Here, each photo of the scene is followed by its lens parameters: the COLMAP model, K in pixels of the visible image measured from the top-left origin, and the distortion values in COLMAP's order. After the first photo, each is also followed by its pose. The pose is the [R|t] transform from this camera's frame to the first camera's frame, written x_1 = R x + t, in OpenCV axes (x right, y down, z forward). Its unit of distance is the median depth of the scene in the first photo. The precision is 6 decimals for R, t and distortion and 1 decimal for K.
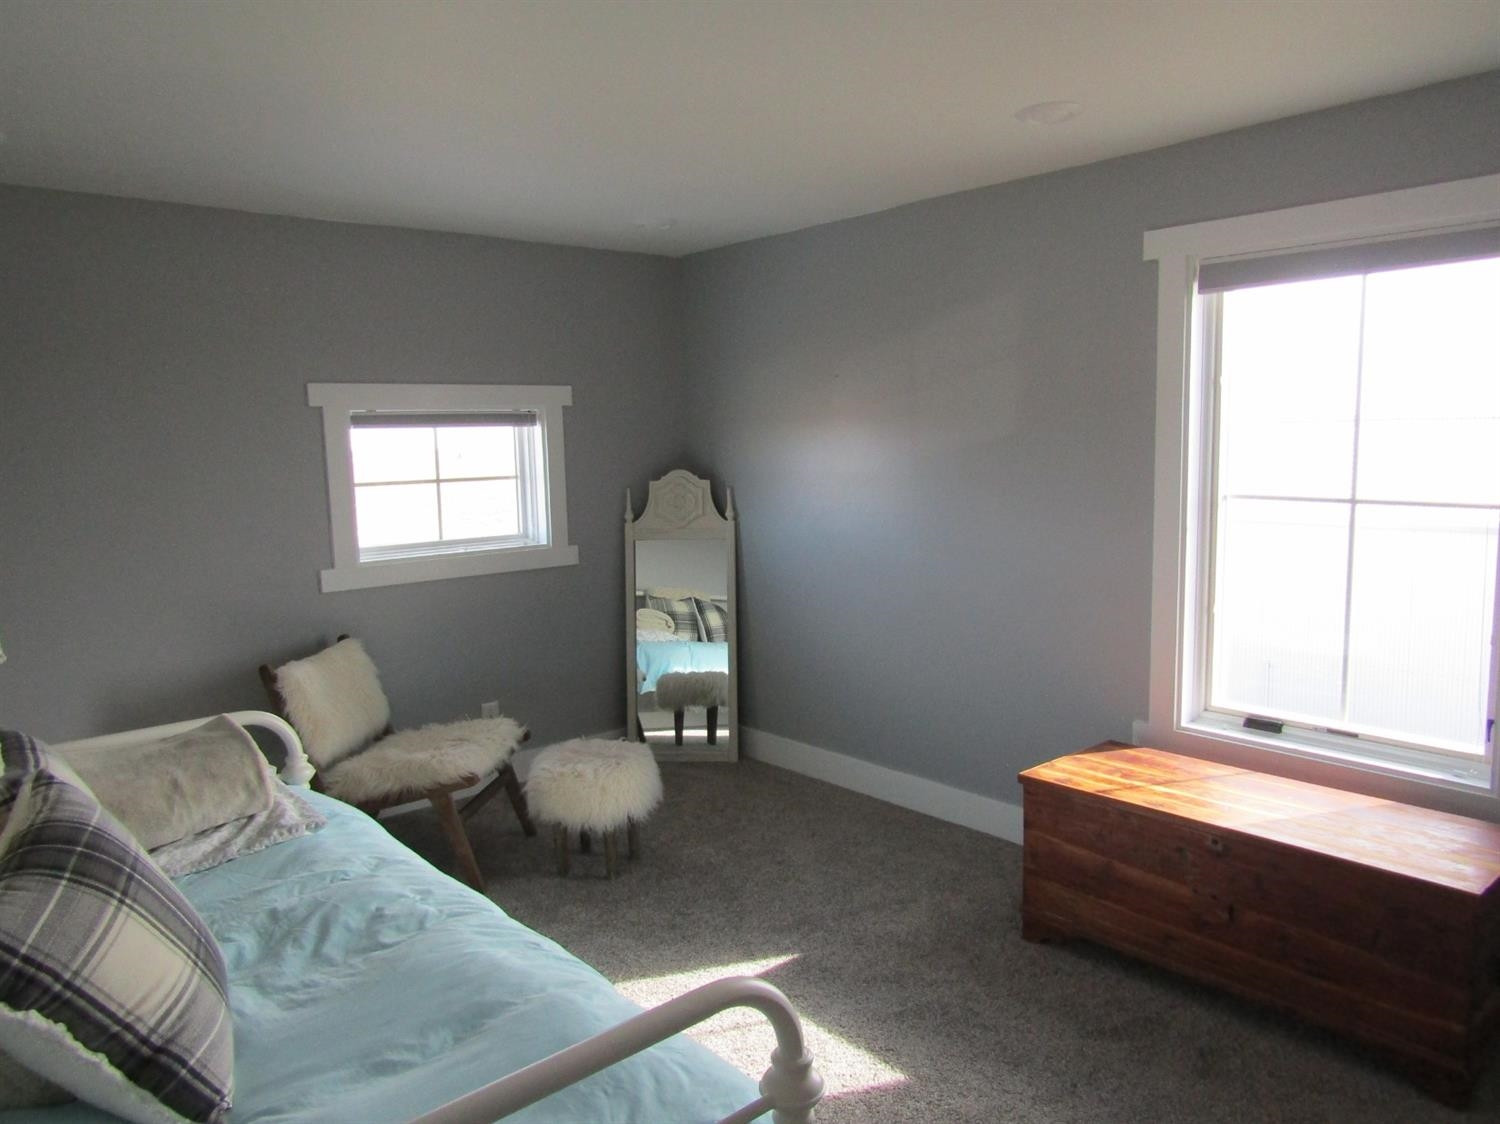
lens RADIAL K [[1117.4, 0, 742.7], [0, 1117.4, 561.0], [0, 0, 1]] dist [0.029481, -0.002522]
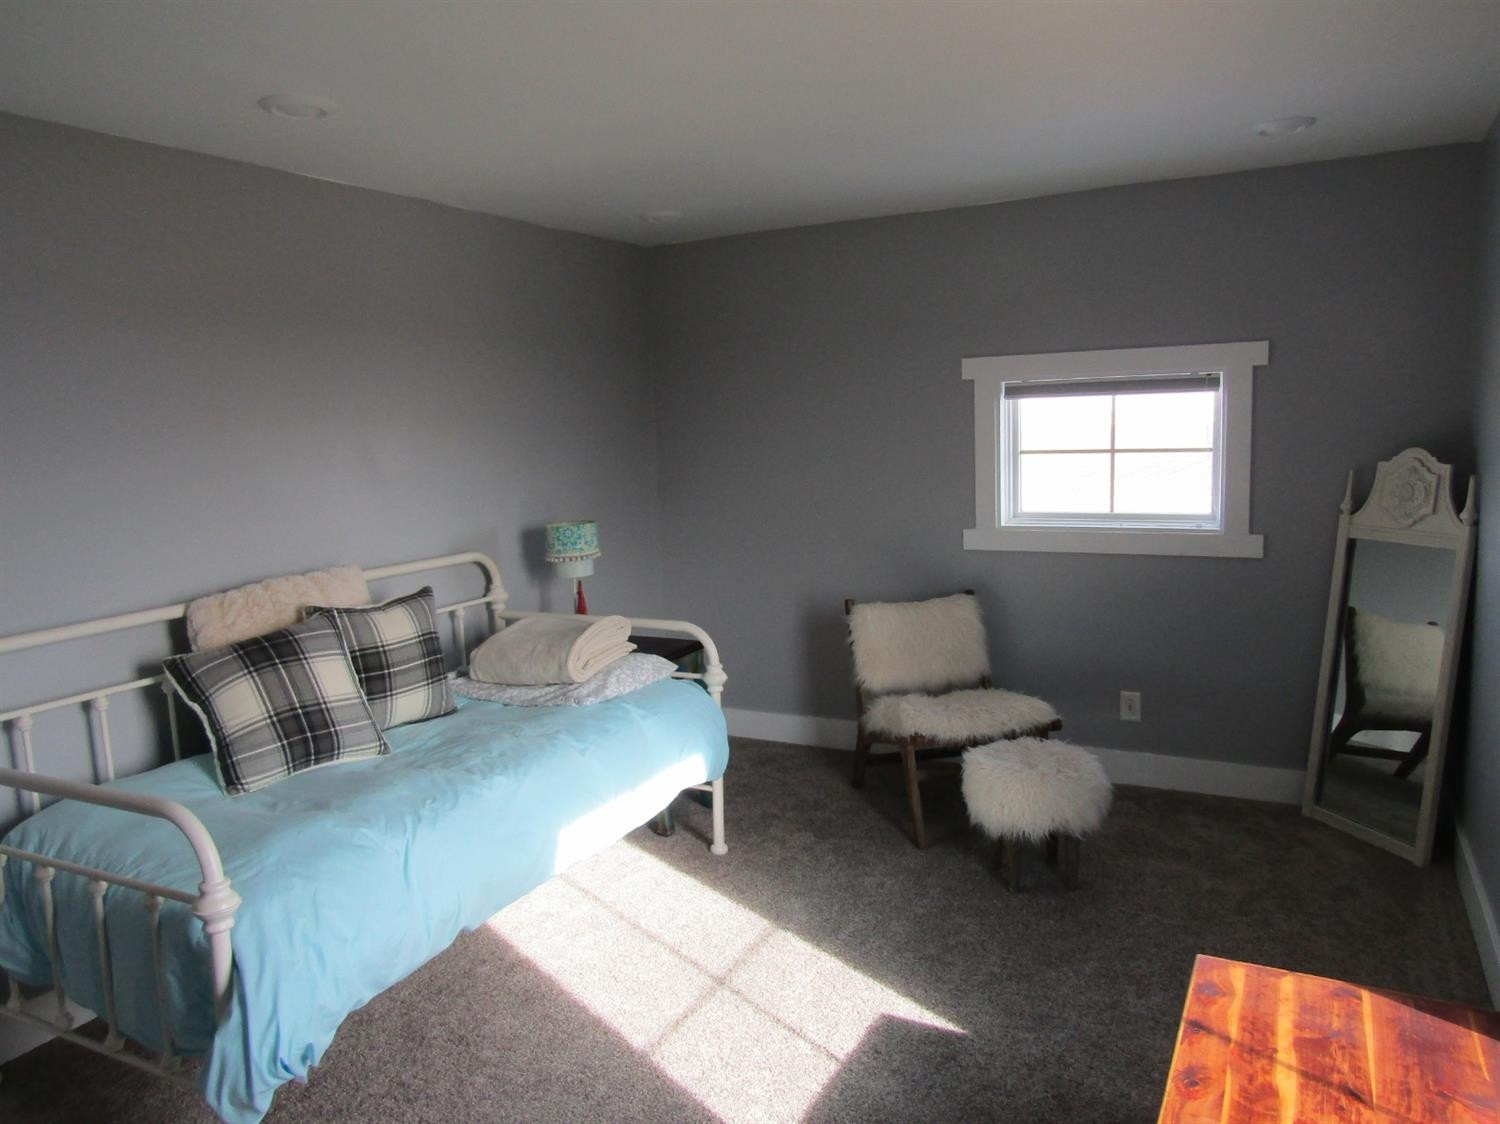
lens RADIAL K [[1117.4, 0, 742.5], [0, 1117.4, 561.5], [0, 0, 1]] dist [0.029481, -0.002522]
pose [[0.345523, 0.138740, -0.928098, 0.524194], [-0.080724, 0.989739, 0.117902, -0.065695], [0.934932, 0.034182, 0.353177, 0.371314]]
